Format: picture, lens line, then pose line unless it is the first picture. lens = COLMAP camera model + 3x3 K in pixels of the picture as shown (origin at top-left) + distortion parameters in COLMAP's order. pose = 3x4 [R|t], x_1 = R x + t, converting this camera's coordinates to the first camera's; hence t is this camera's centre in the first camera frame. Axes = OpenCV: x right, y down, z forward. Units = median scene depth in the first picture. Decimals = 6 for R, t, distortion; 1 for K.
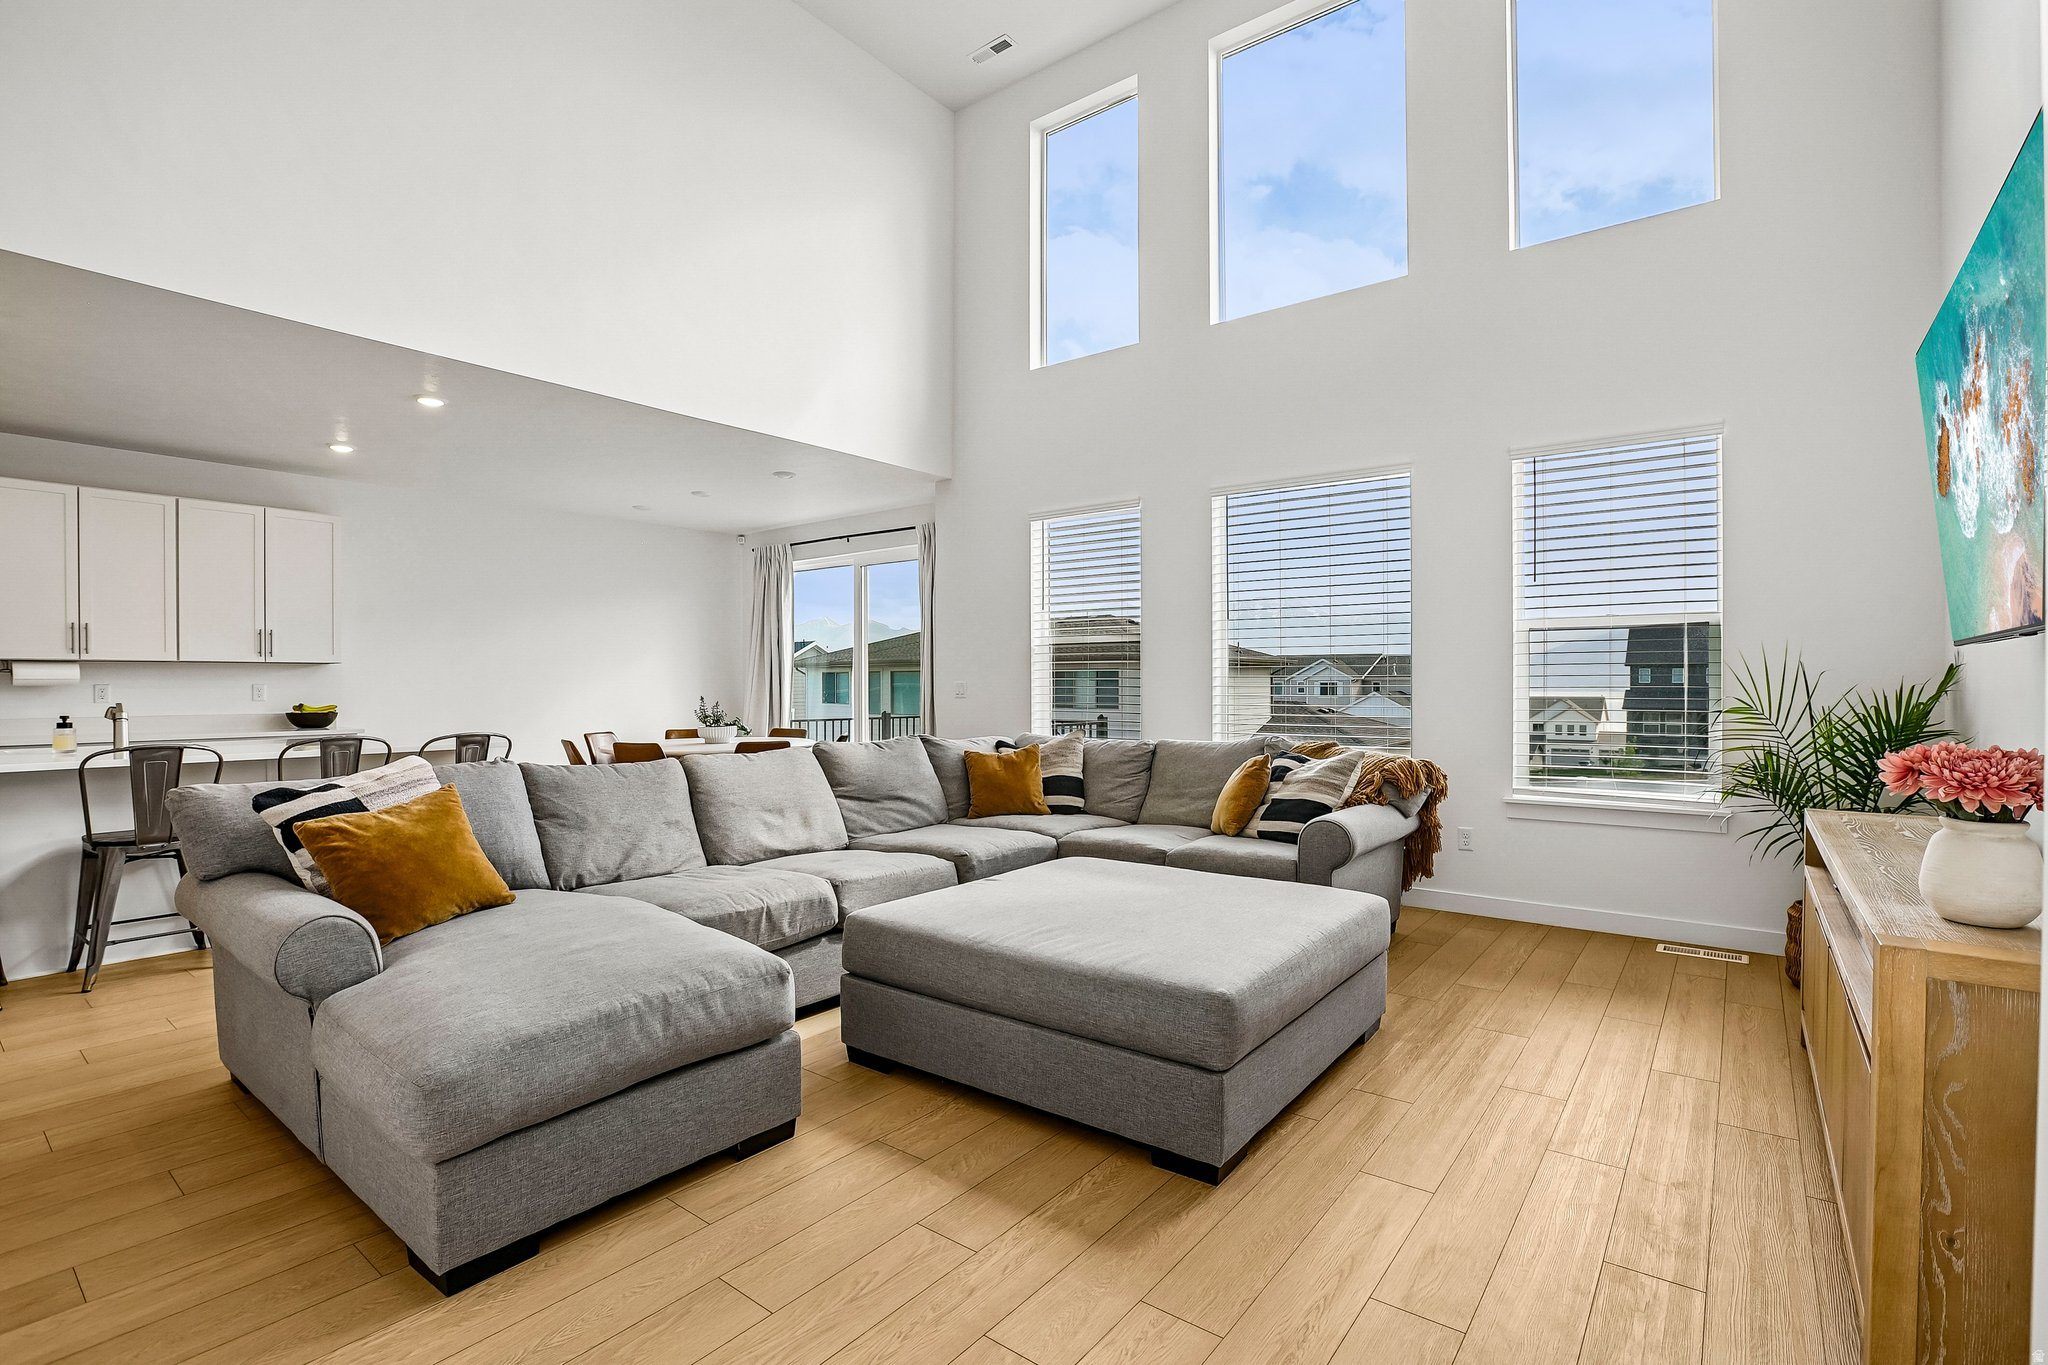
lens RADIAL K [[950.2, 0, 1035.8], [0, 950.2, 697.3], [0, 0, 1]] dist [-0.043217, 0.015707]
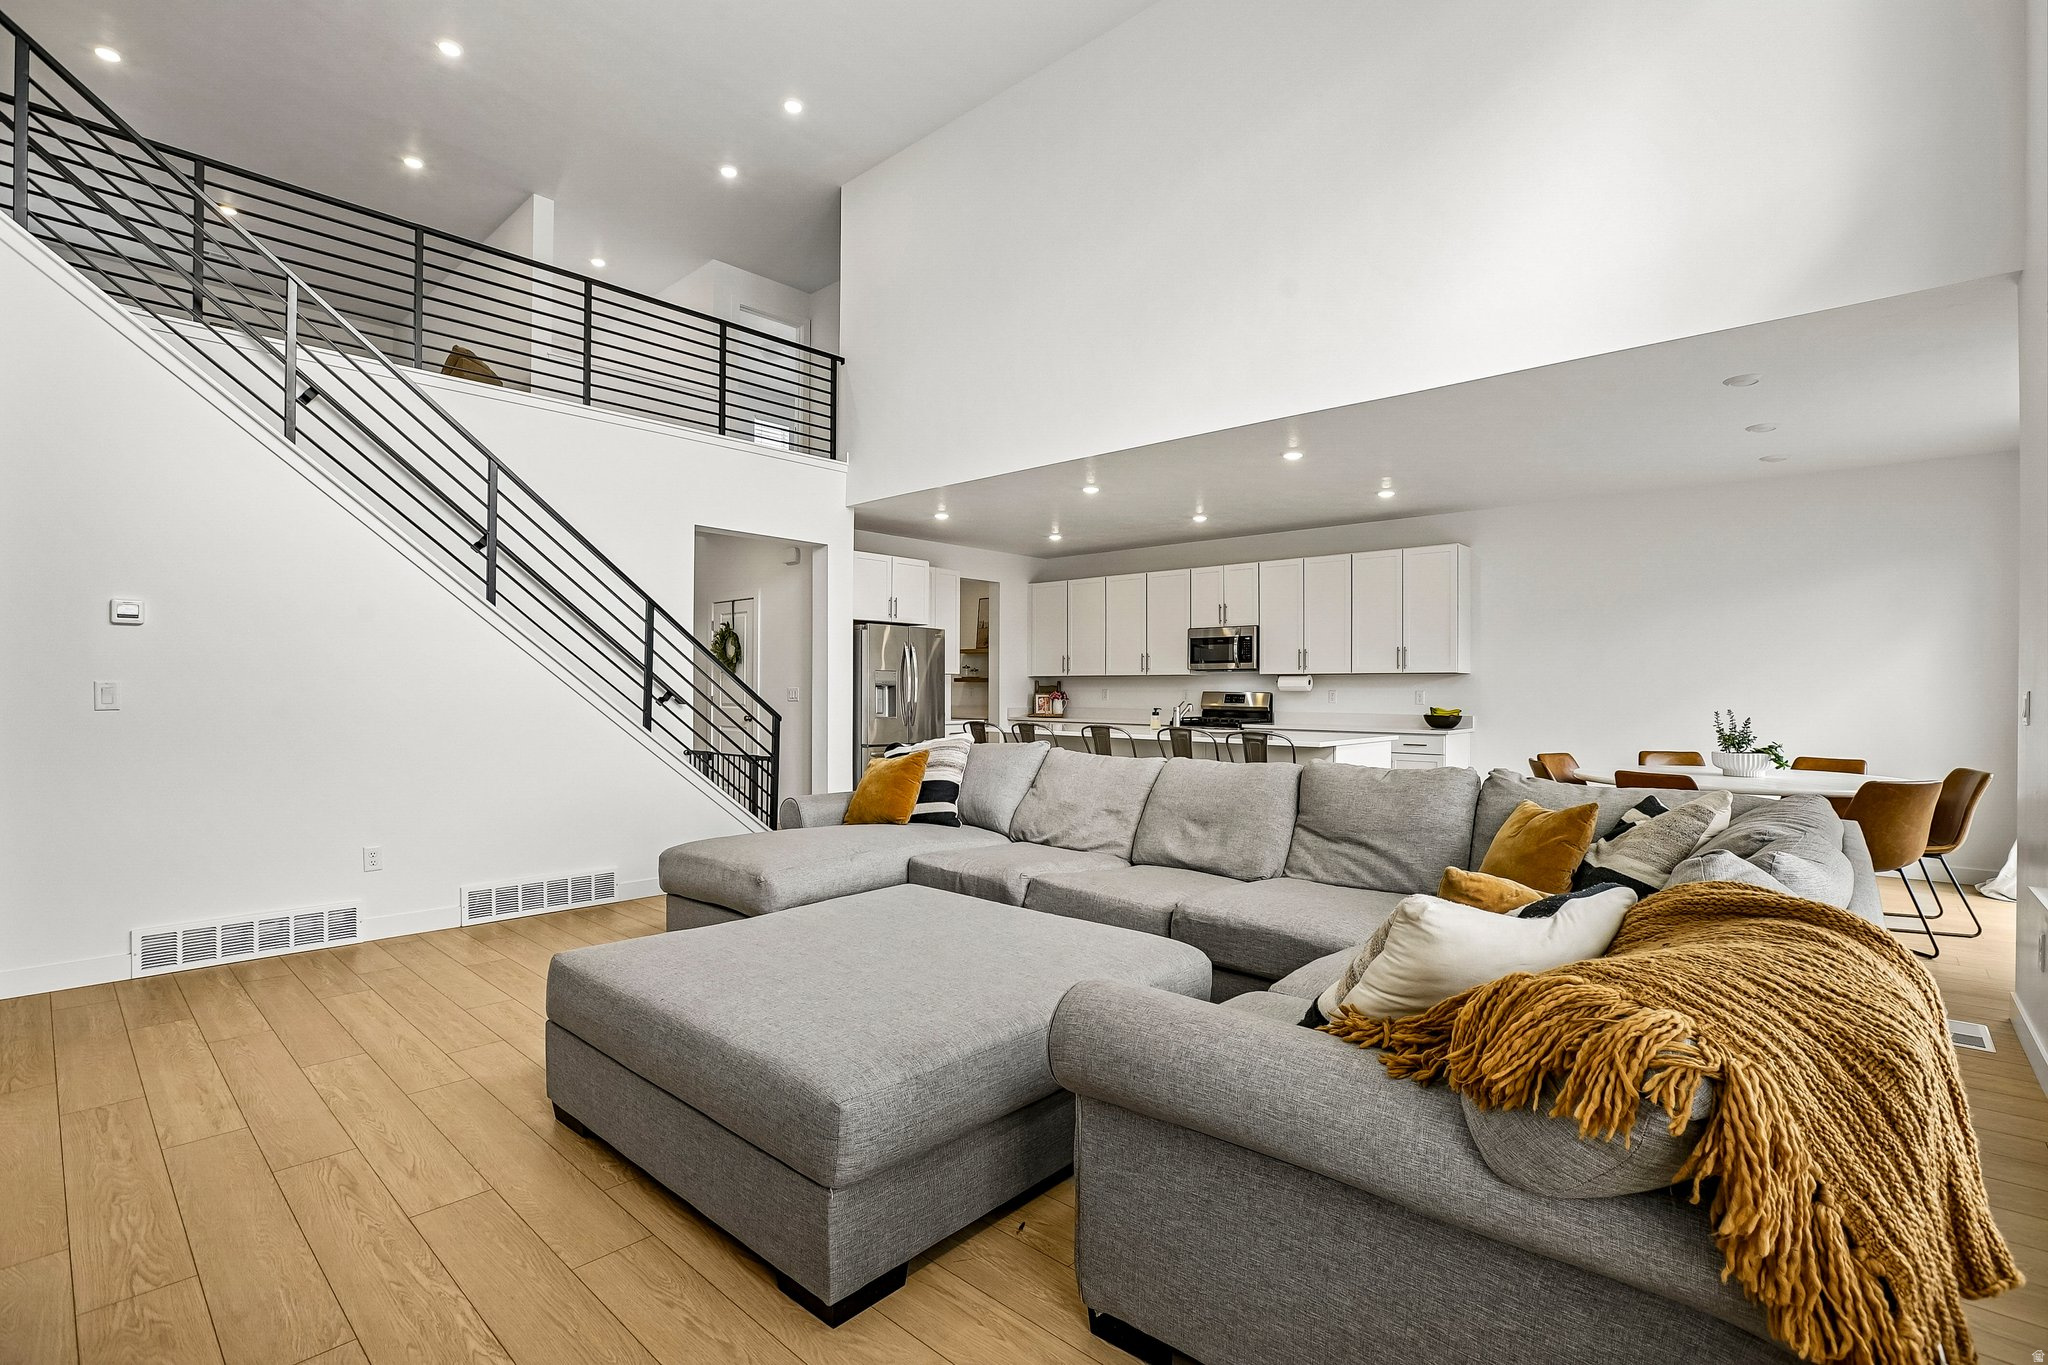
lens RADIAL K [[967.2, 0, 1043.1], [0, 967.2, 686.5], [0, 0, 1]] dist [-0.037885, 0.000710]
pose [[-0.079652, -0.003041, -0.996818, 0.551002], [-0.017975, 0.999837, -0.001613, -0.010331], [0.996661, 0.017789, -0.079694, 0.704755]]
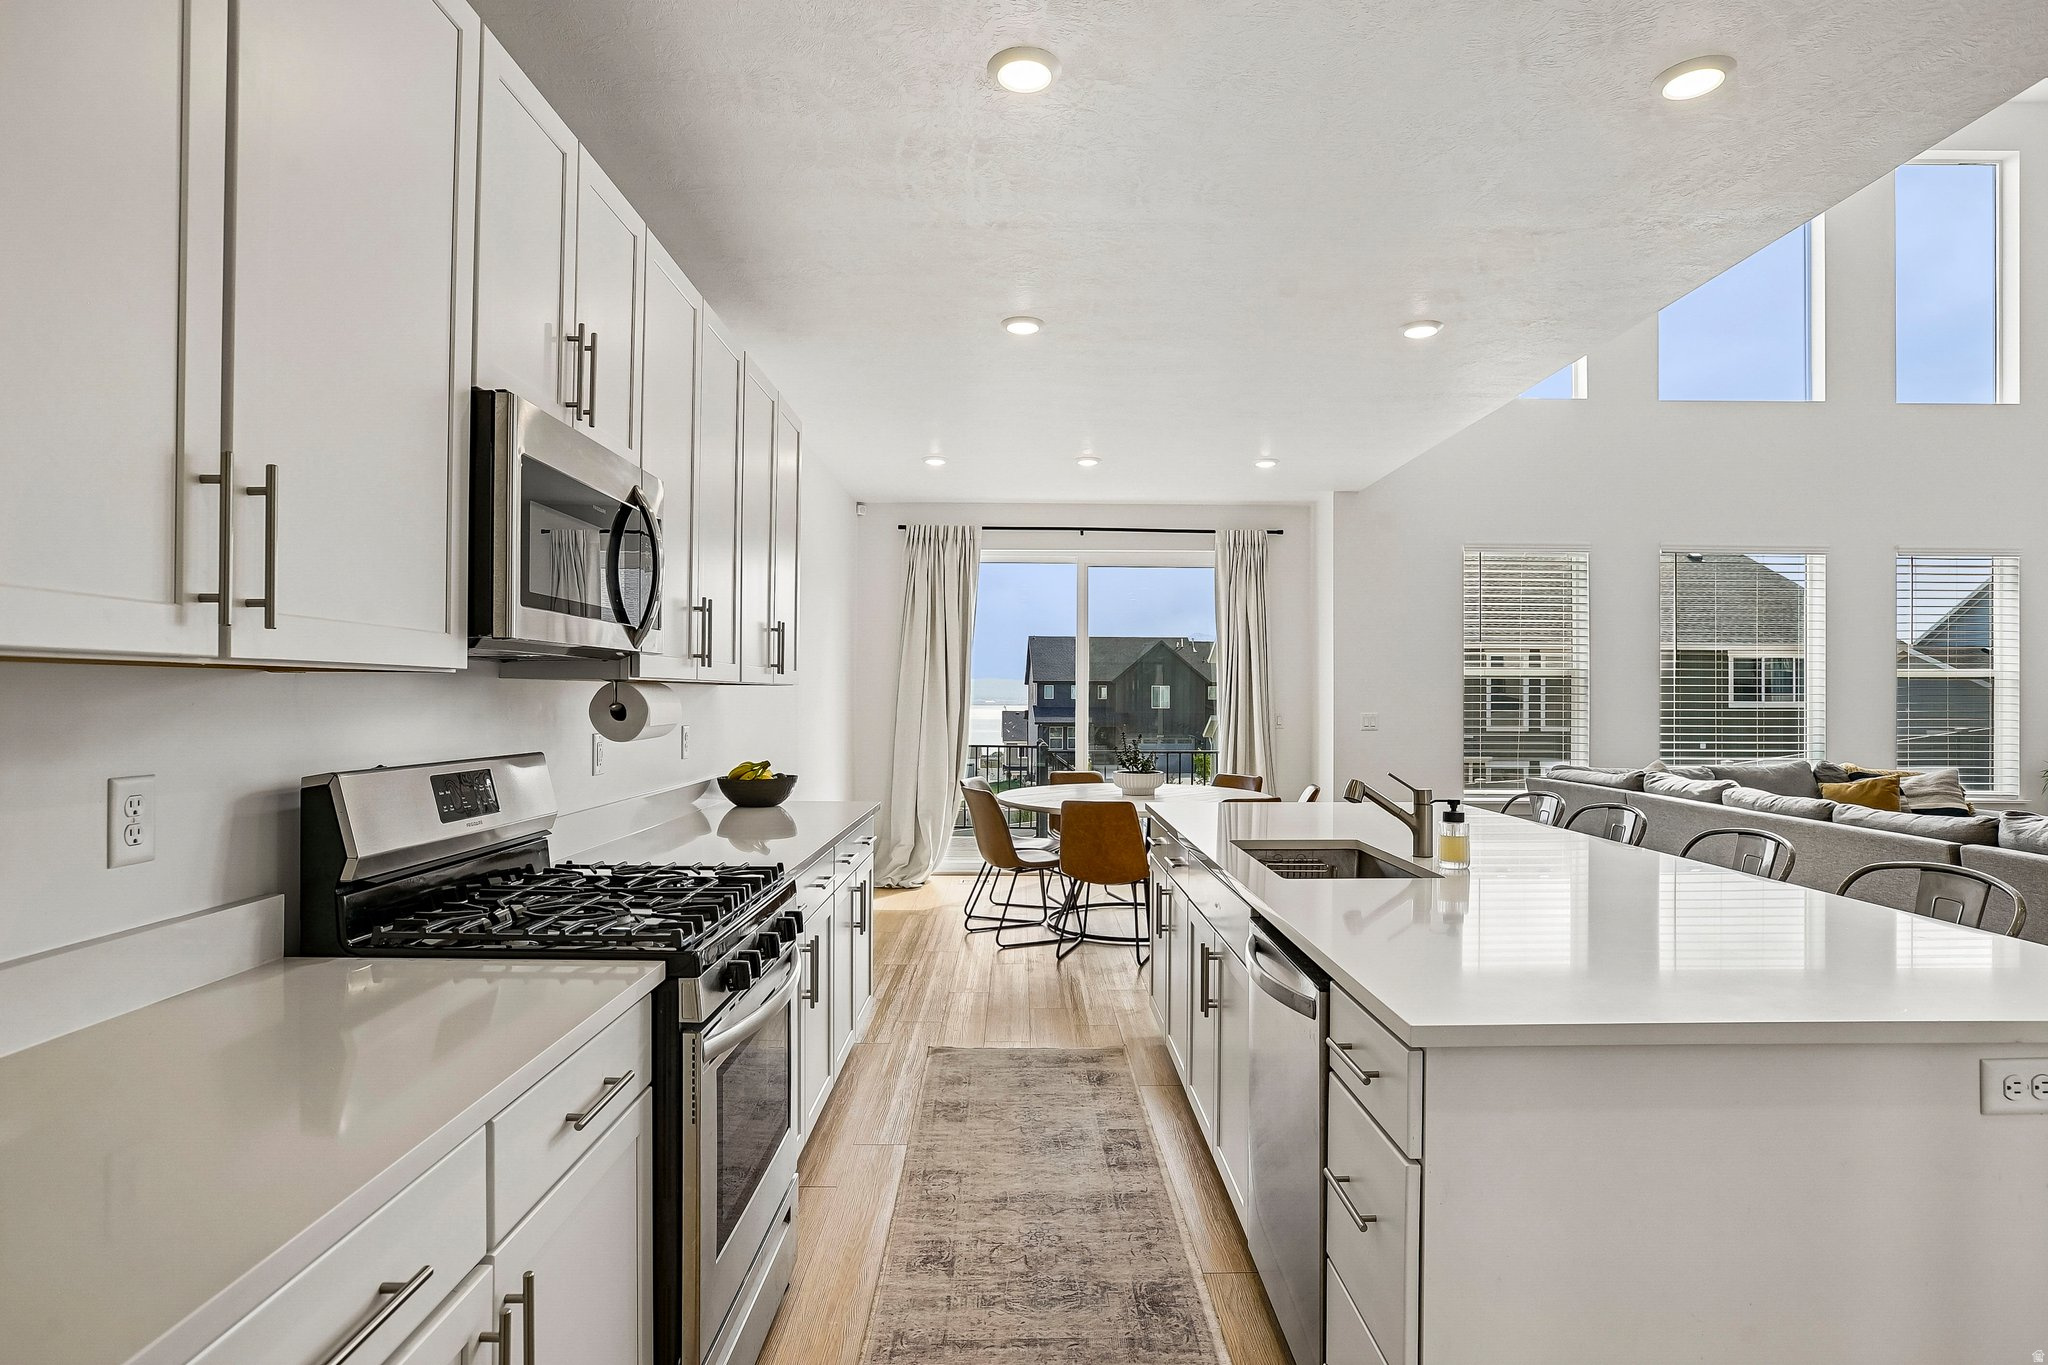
lens RADIAL K [[1081.7, 0, 1039.9], [0, 1081.7, 688.0], [0, 0, 1]] dist [-0.024203, 0.001153]
pose [[0.786966, 0.010466, 0.616908, -1.227412], [0.003224, 0.999773, -0.021074, -0.026361], [-0.616989, 0.018573, 0.786753, 0.488770]]
